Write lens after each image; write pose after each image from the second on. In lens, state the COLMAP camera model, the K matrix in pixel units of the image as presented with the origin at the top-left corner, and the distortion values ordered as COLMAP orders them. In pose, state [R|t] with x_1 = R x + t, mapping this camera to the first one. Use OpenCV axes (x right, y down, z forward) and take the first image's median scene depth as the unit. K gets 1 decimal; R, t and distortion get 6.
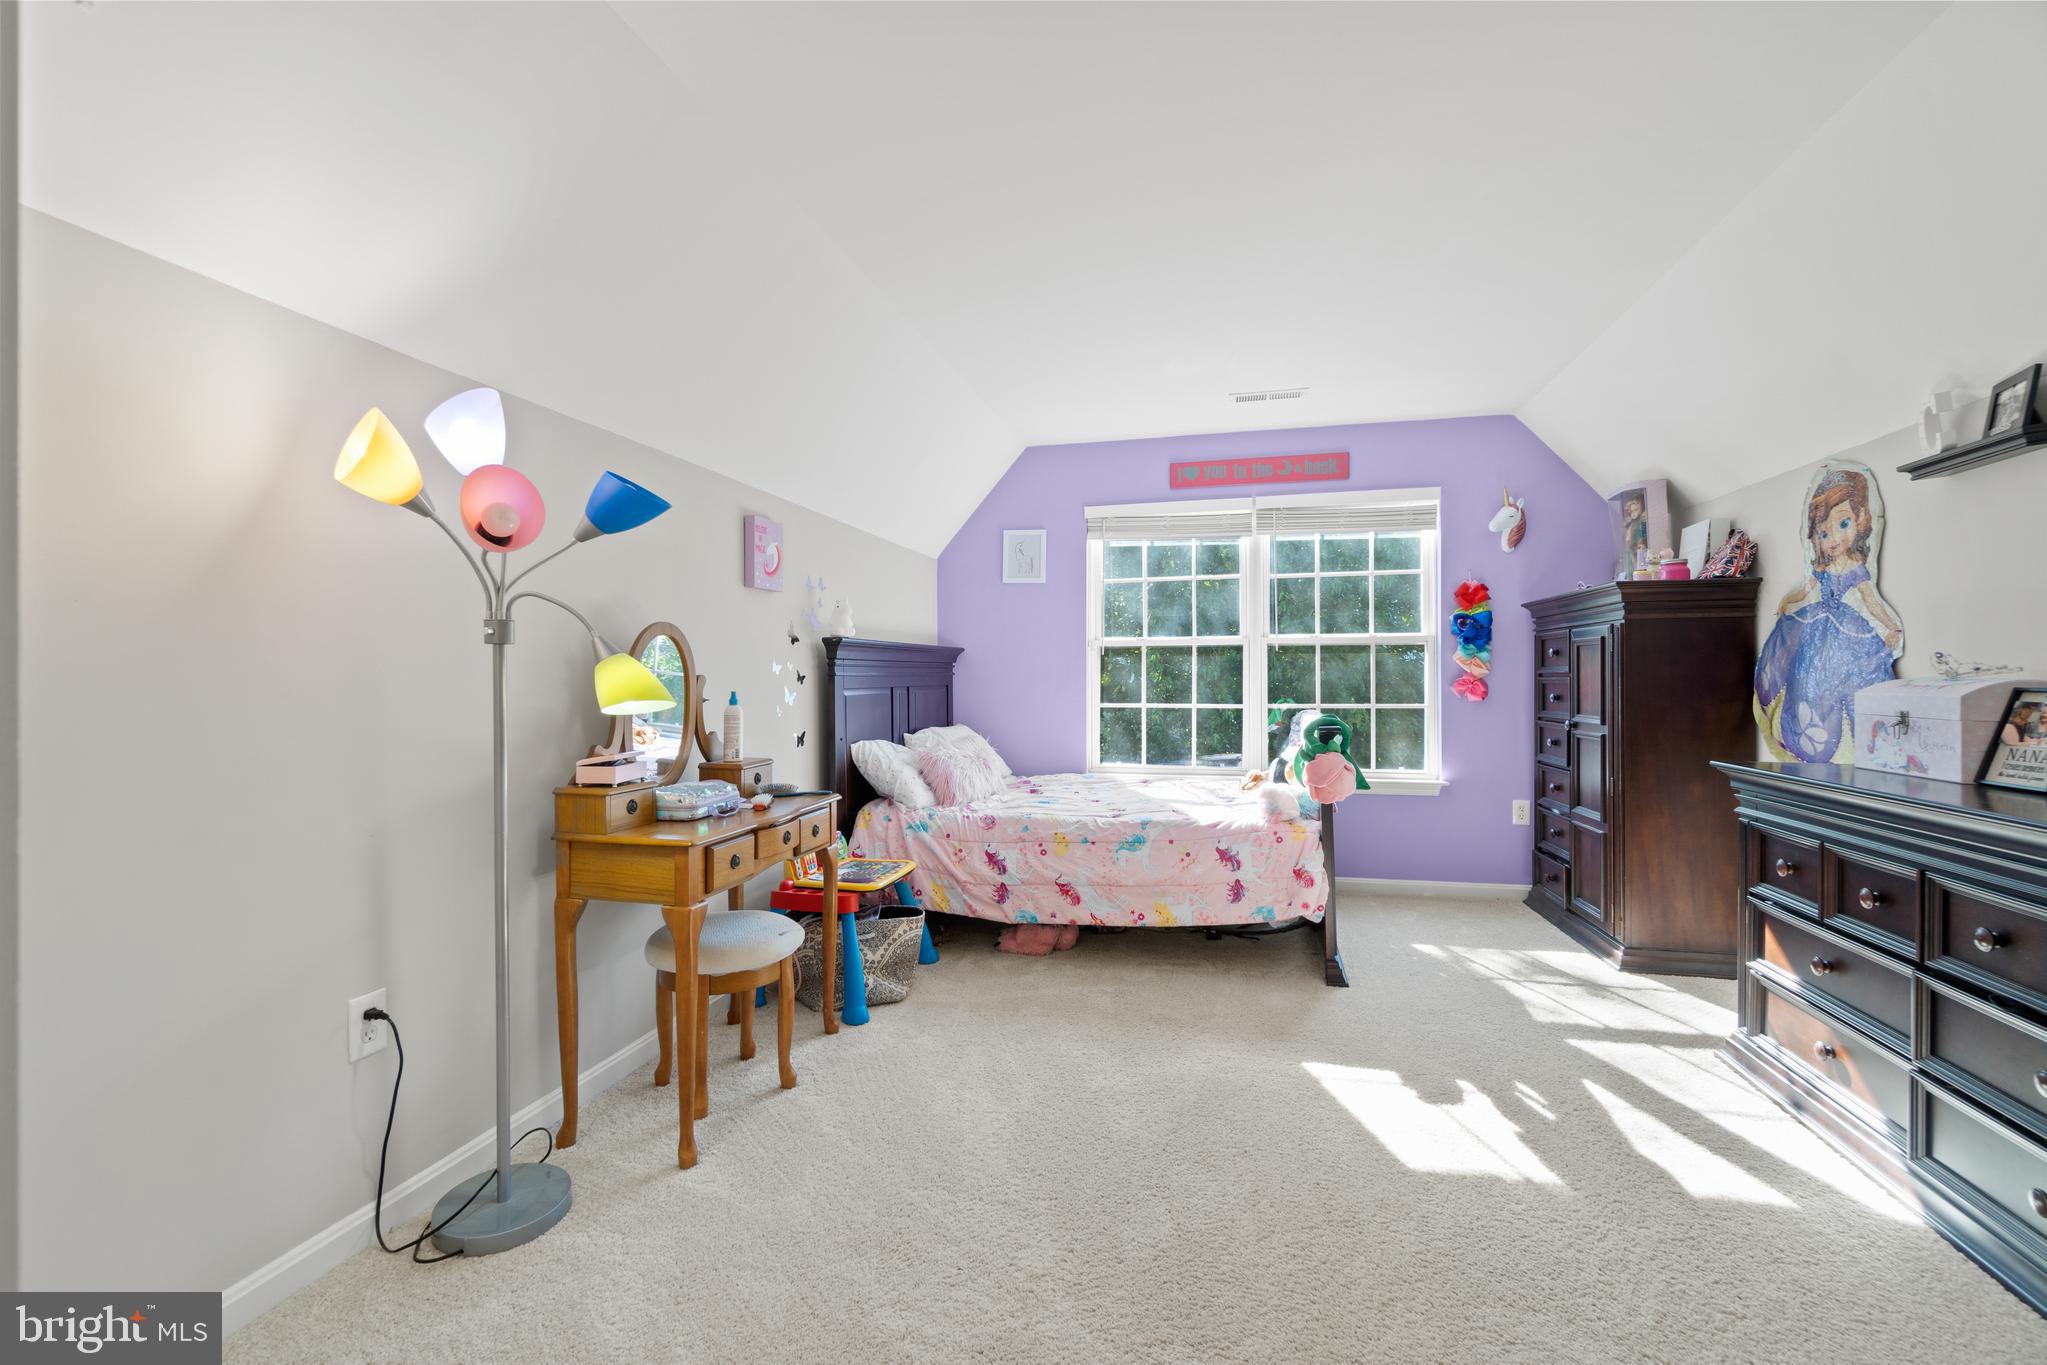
lens RADIAL K [[860.2, 0, 1020.1], [0, 860.2, 678.1], [0, 0, 1]] dist [0.001125, 0.000146]
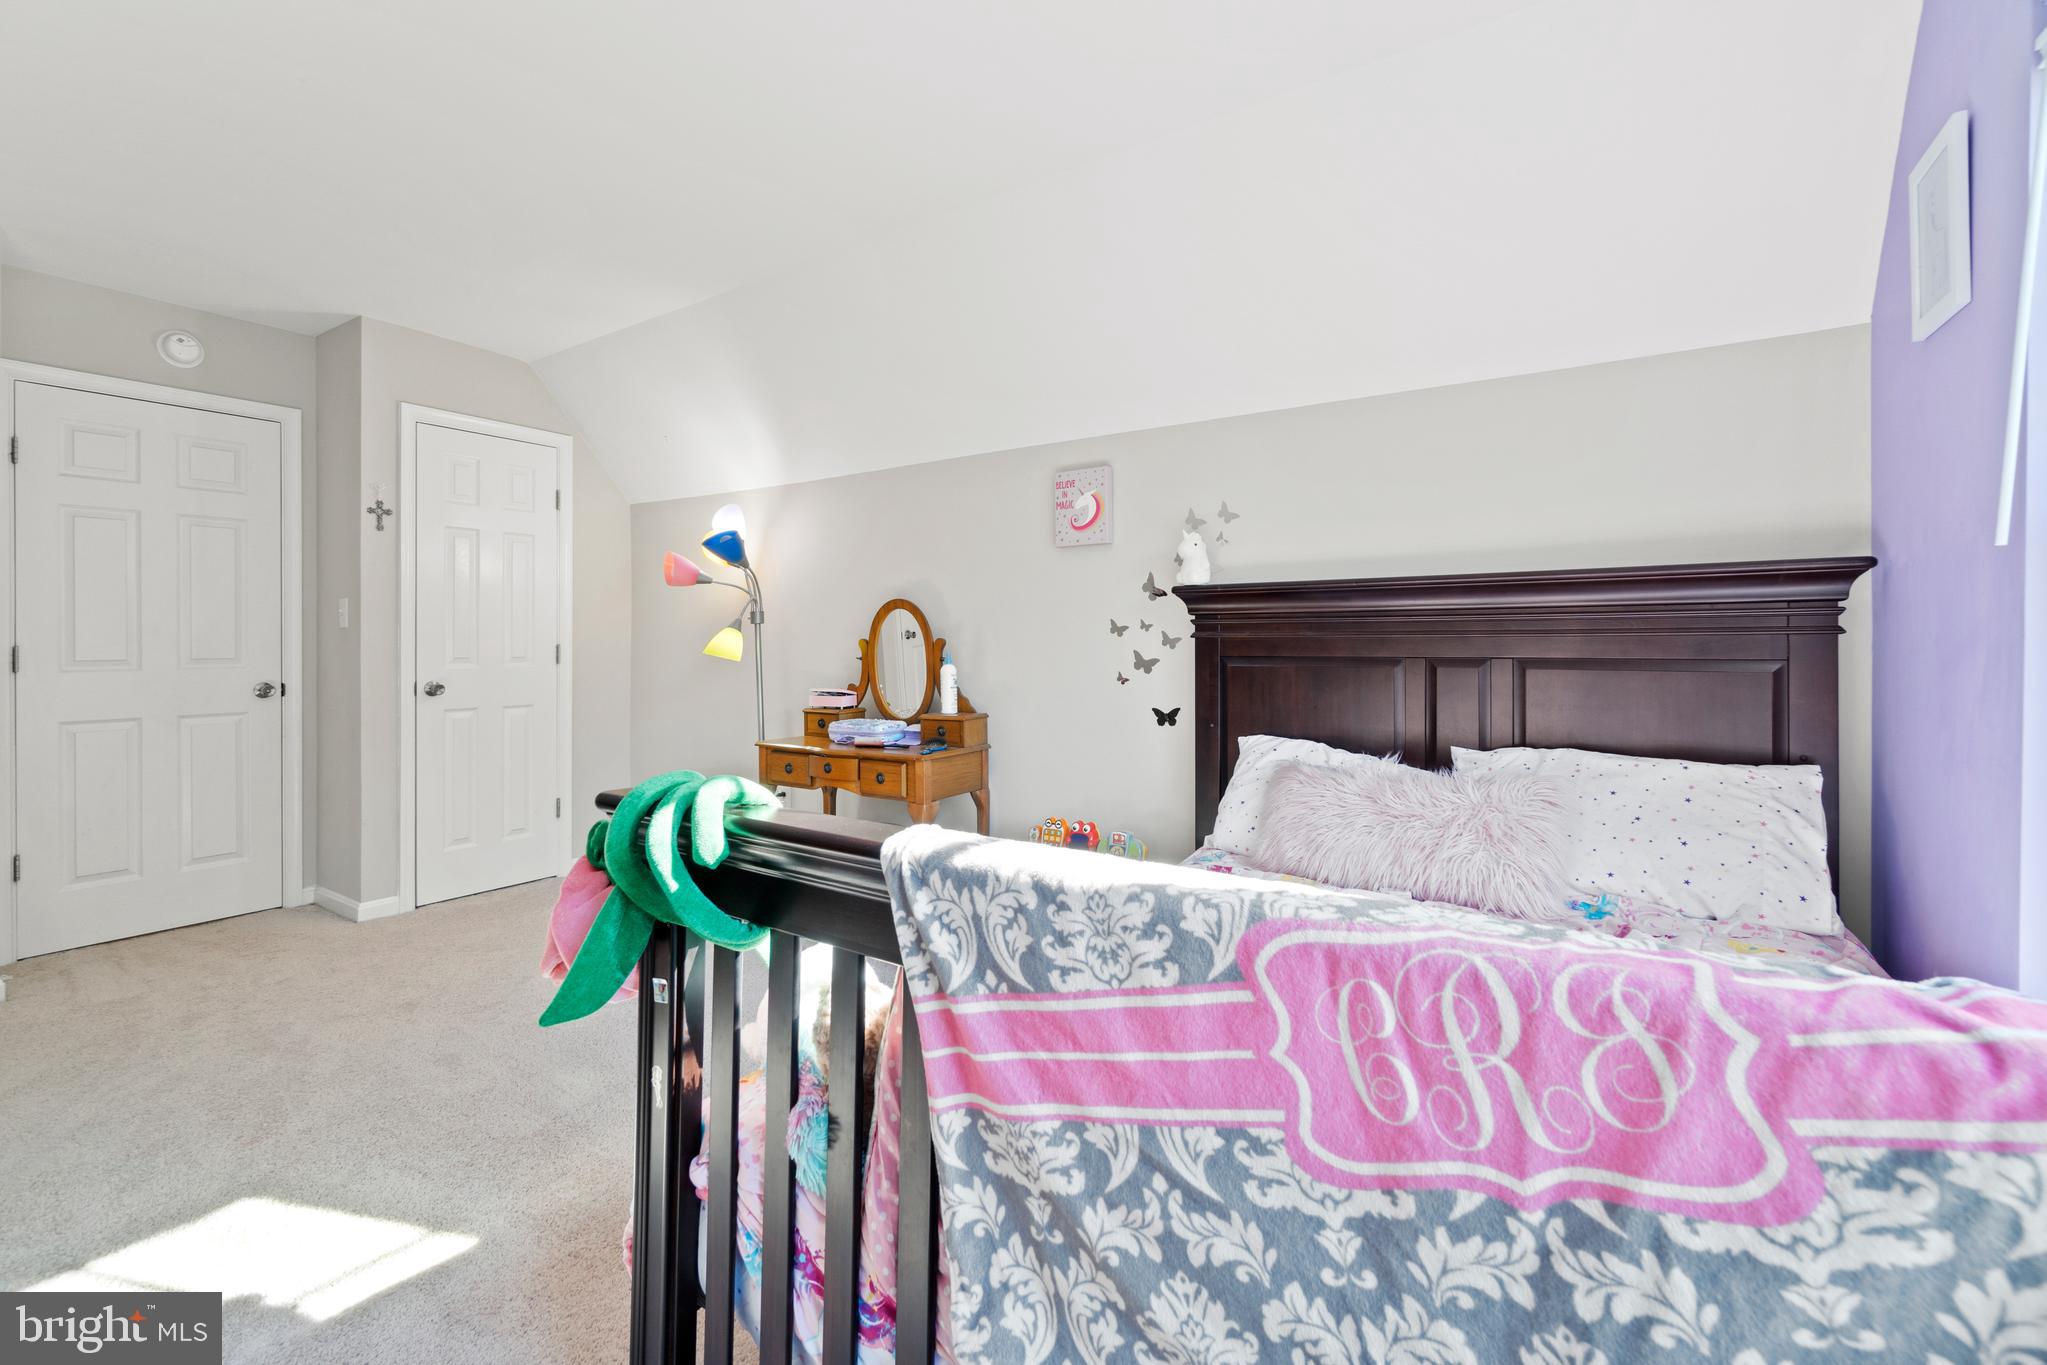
lens RADIAL K [[889.1, 0, 999.9], [0, 889.1, 640.4], [0, 0, 1]] dist [-0.000918, 0.000012]
pose [[-0.353235, 0.004824, -0.935522, 0.608707], [-0.000854, 0.999985, 0.005479, -0.005032], [0.935534, 0.002734, -0.353225, 1.199075]]
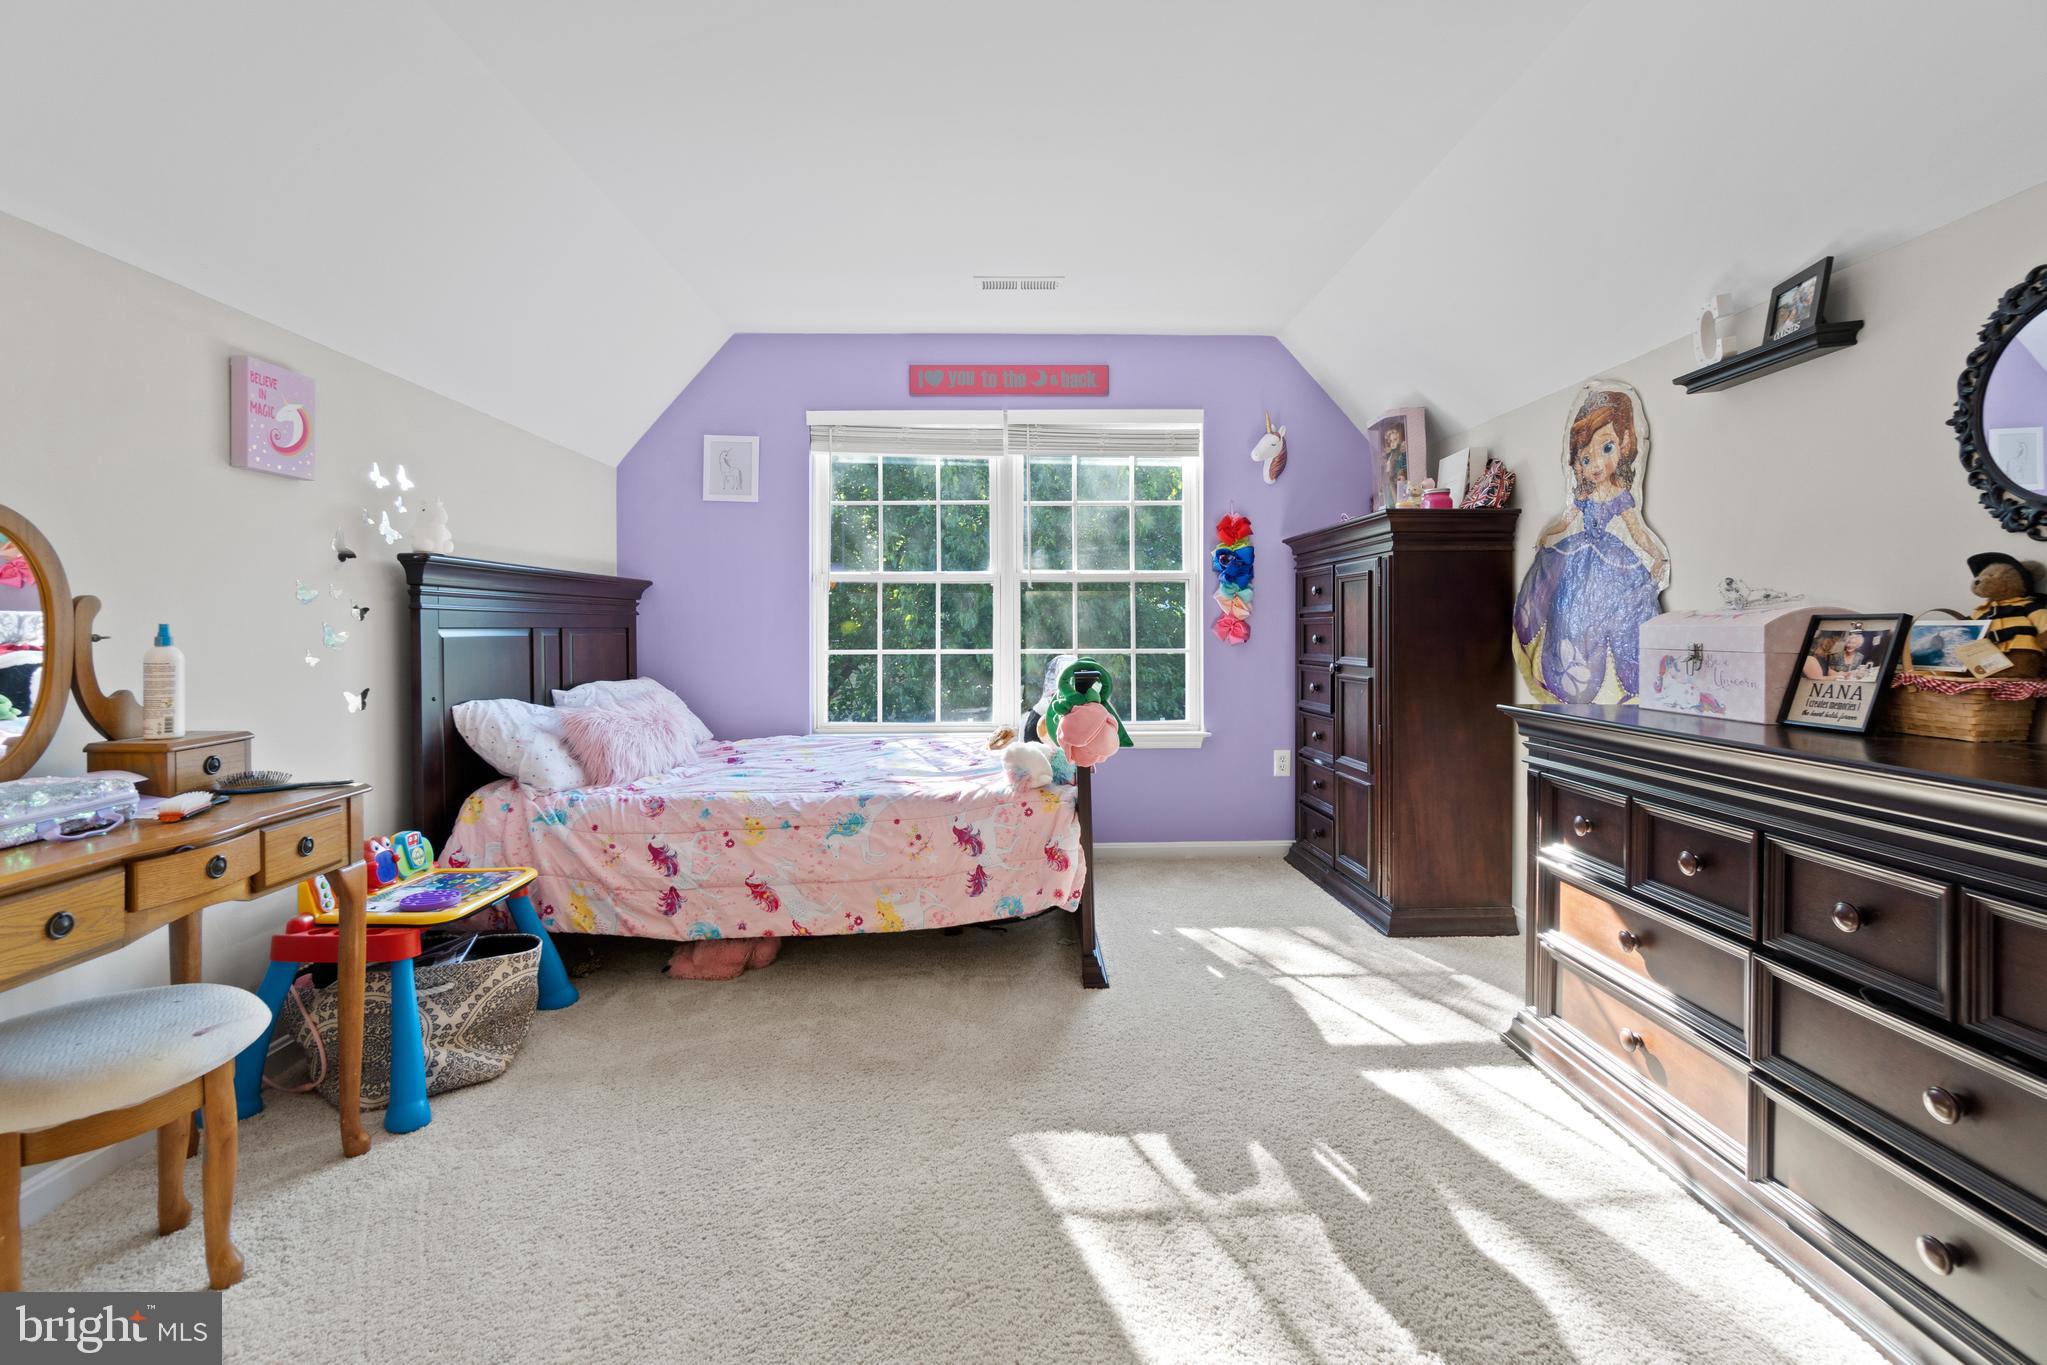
lens RADIAL K [[889.1, 0, 999.9], [0, 889.1, 640.4], [0, 0, 1]] dist [-0.000918, 0.000012]
pose [[0.970144, -0.003435, 0.242507, 0.072180], [0.000685, 0.999935, 0.011422, 0.016183], [-0.242530, -0.010915, 0.970082, 0.194999]]
